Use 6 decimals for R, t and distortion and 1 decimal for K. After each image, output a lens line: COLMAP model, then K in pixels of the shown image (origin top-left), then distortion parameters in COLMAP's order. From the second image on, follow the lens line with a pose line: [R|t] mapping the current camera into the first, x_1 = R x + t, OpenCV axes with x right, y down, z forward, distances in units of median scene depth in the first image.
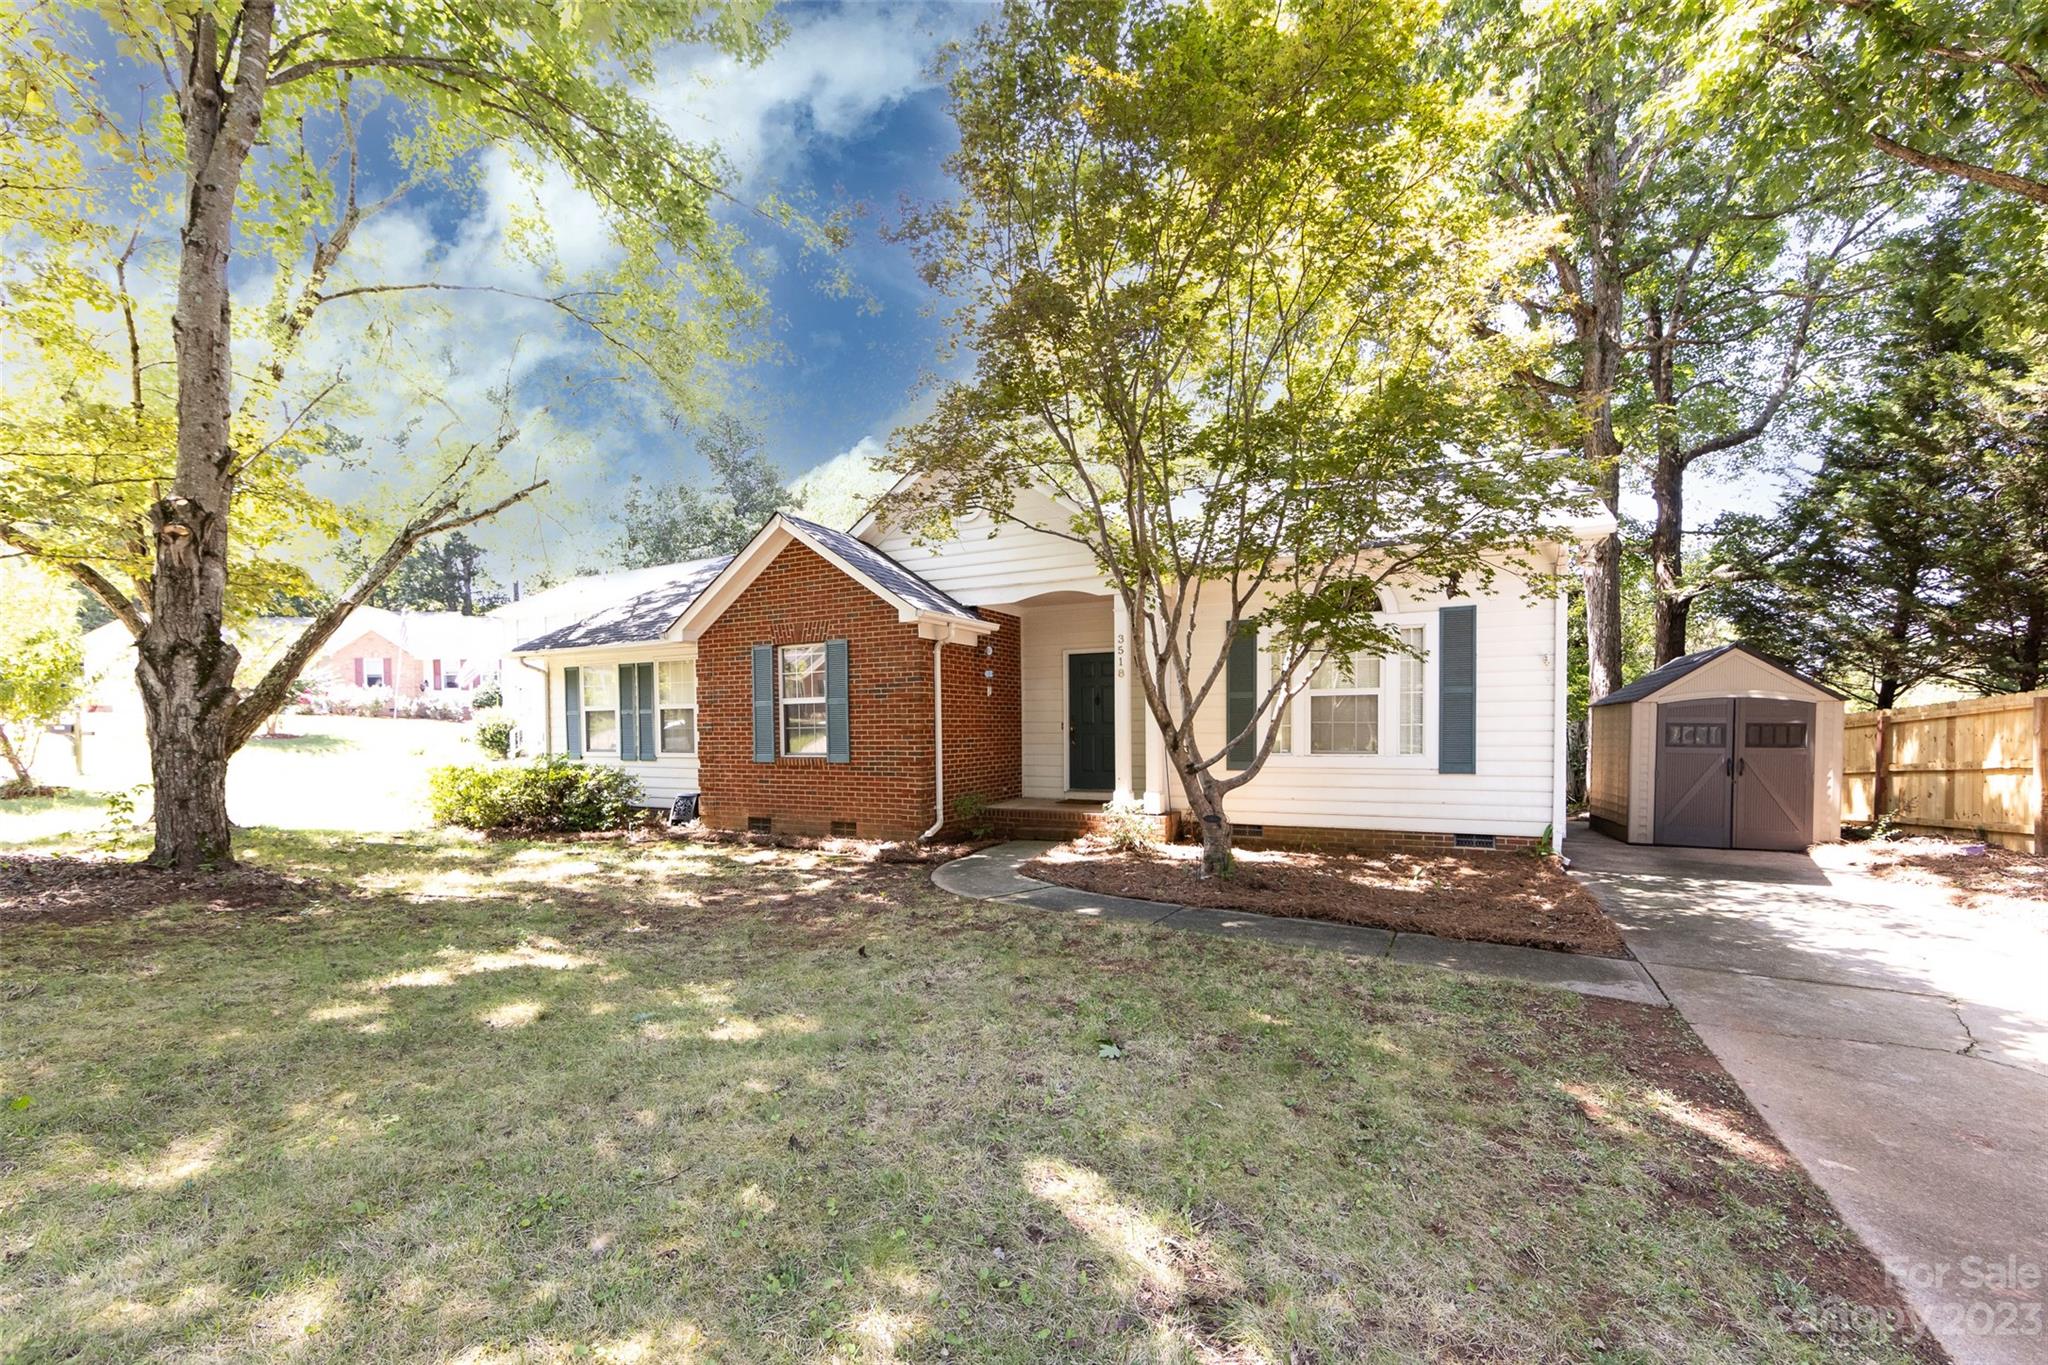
lens RADIAL K [[813.1, 0, 1028.0], [0, 813.1, 765.4], [0, 0, 1]] dist [-0.002807, -0.000444]
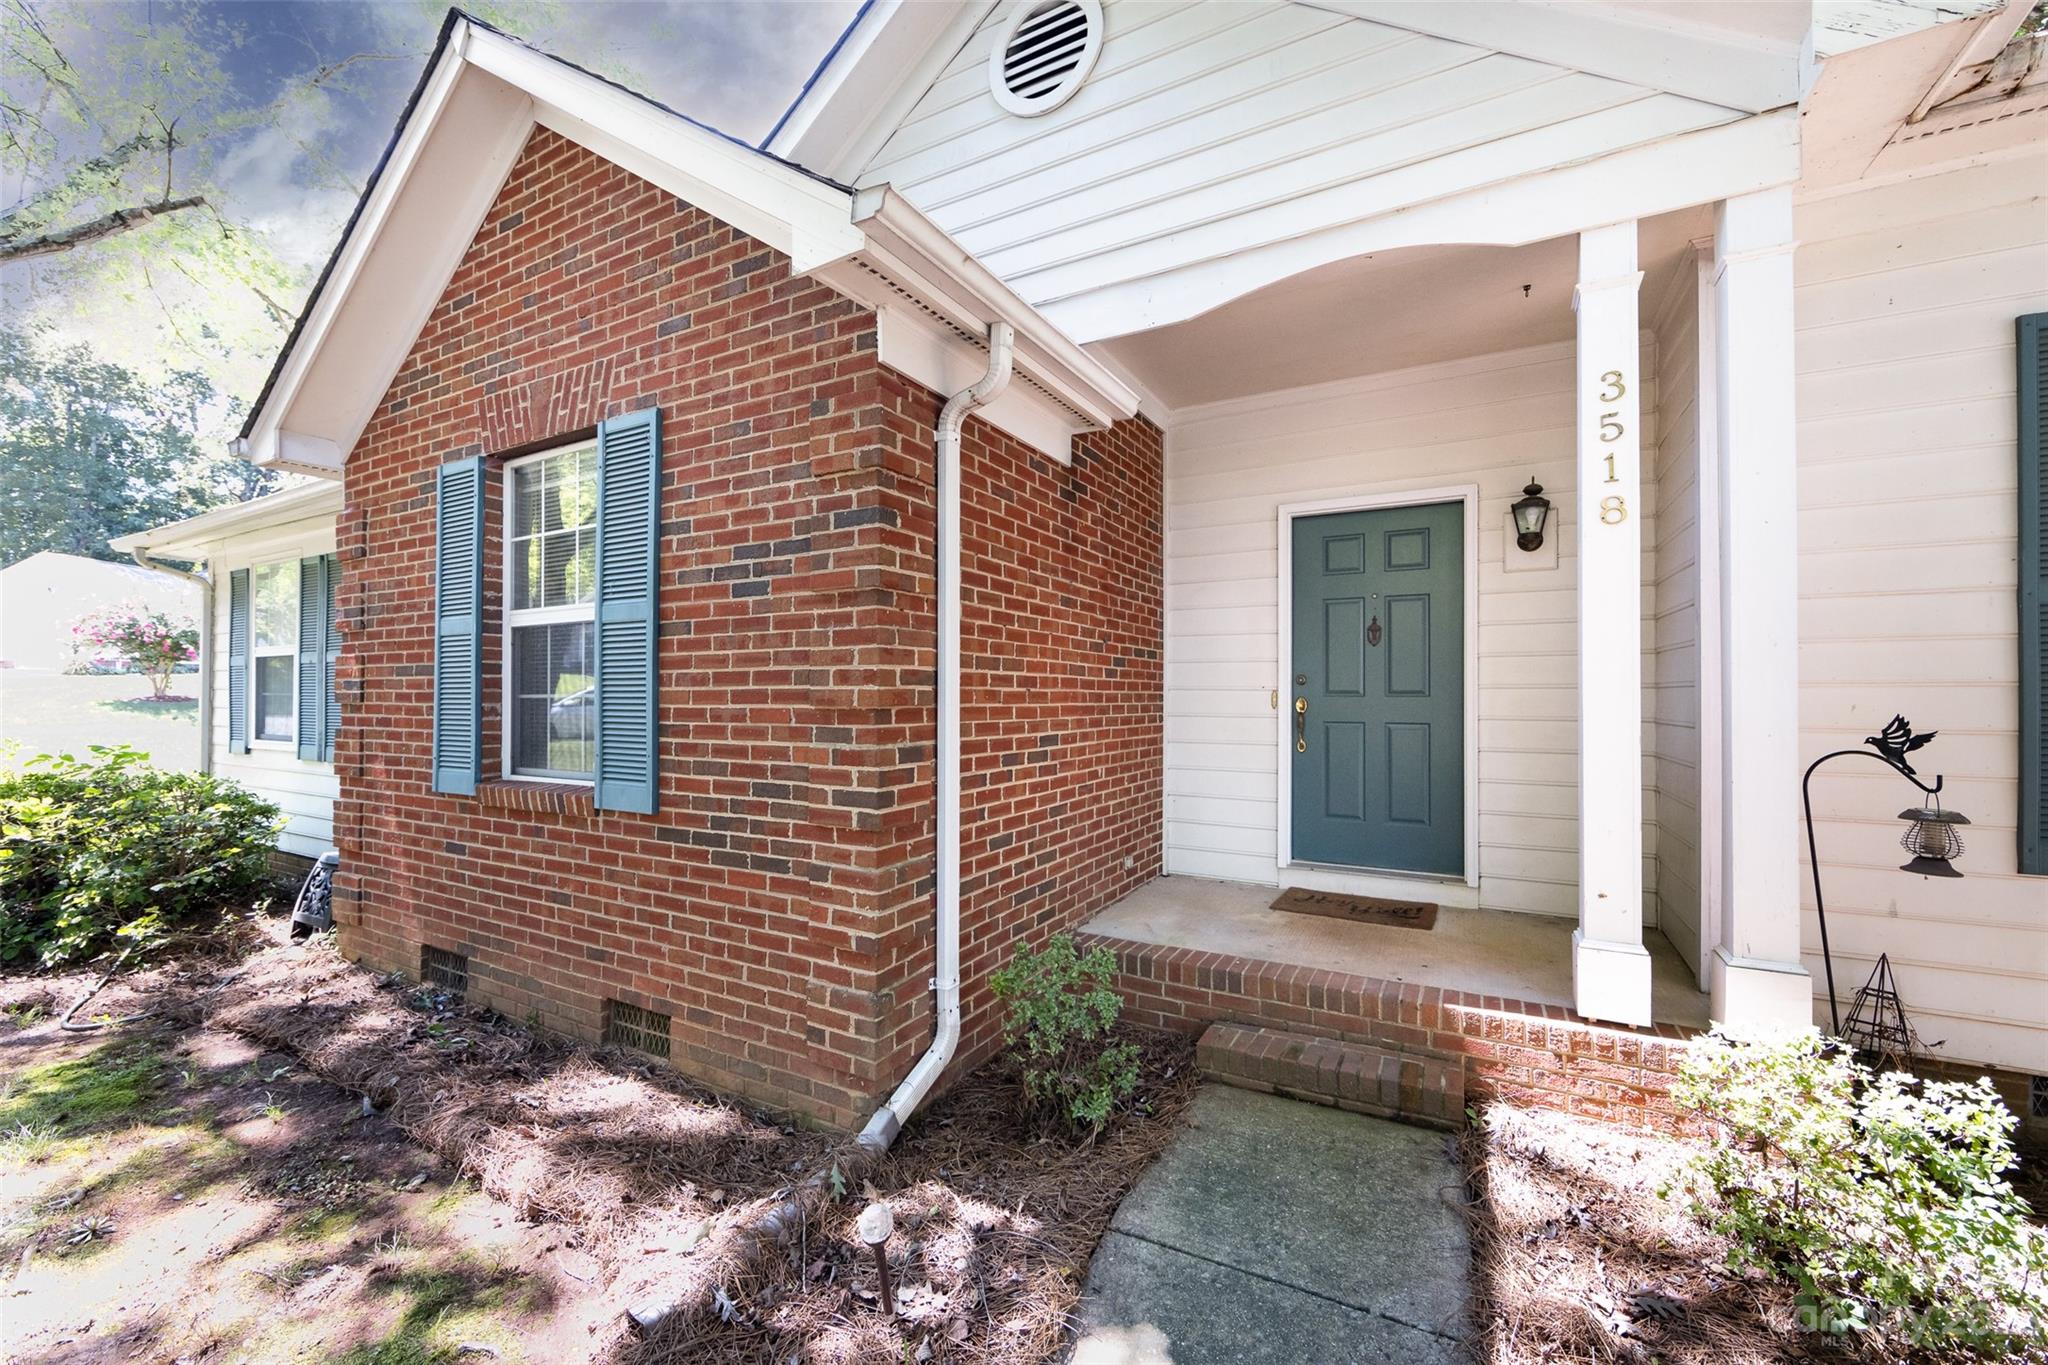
lens RADIAL K [[813.1, 0, 1017.0], [0, 813.1, 692.3], [0, 0, 1]] dist [-0.002807, -0.000444]
pose [[0.998227, 0.011235, -0.058459, -0.070739], [-0.014263, 0.998564, -0.051643, -0.035696], [0.057794, 0.052385, 0.996953, 0.729268]]
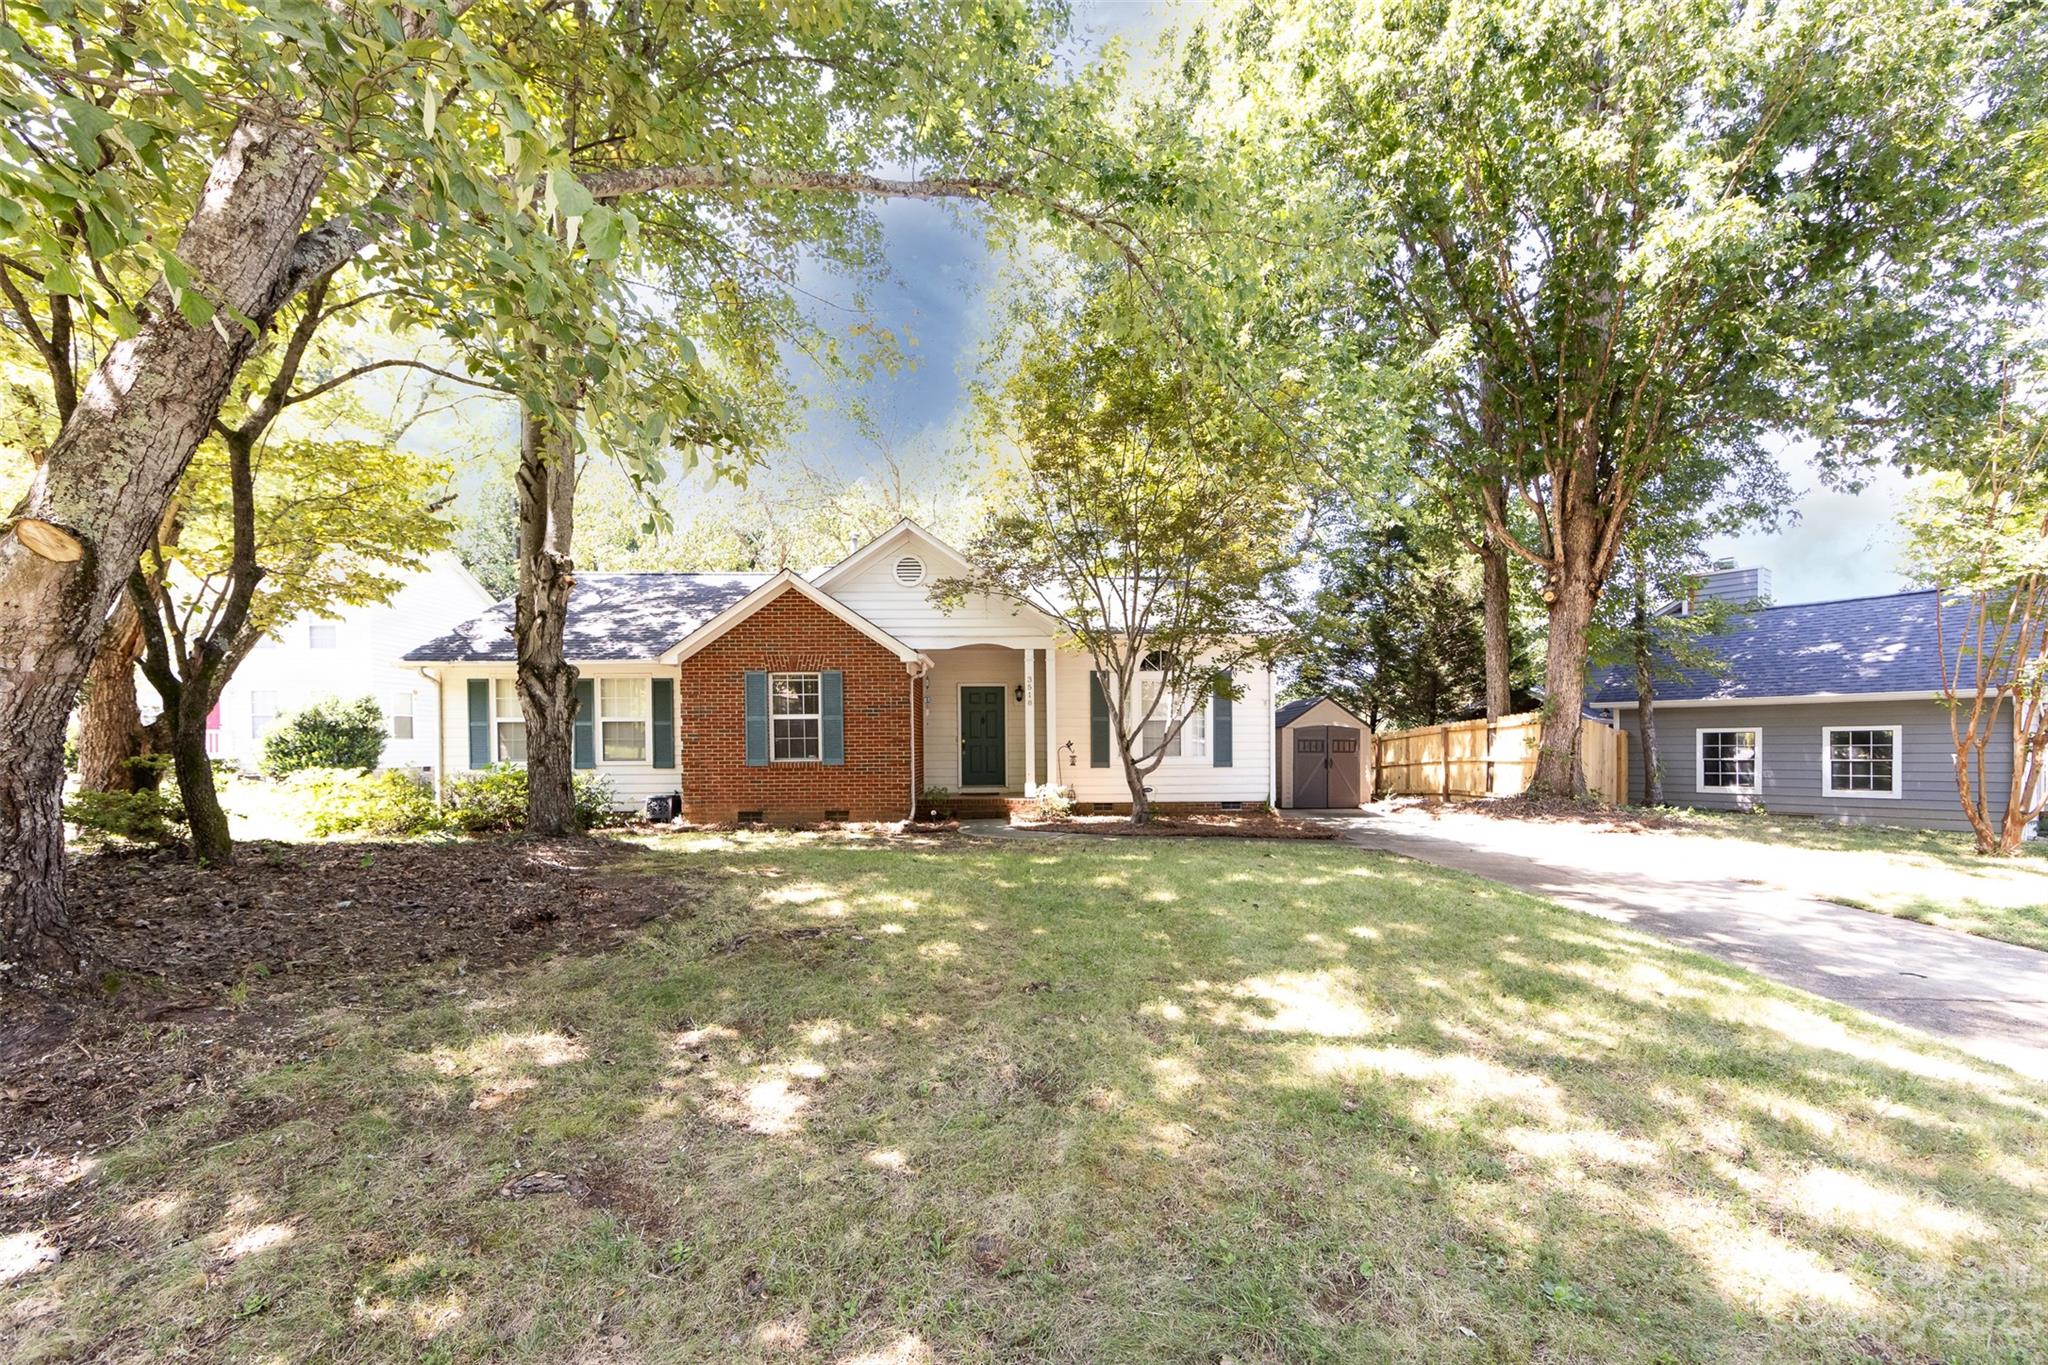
lens RADIAL K [[813.1, 0, 1034.3], [0, 813.1, 772.3], [0, 0, 1]] dist [-0.002807, -0.000444]
pose [[0.881990, -0.011520, 0.471128, -0.584811], [0.020934, 0.999672, -0.014747, 0.035580], [-0.470804, 0.022869, 0.881941, -0.309072]]
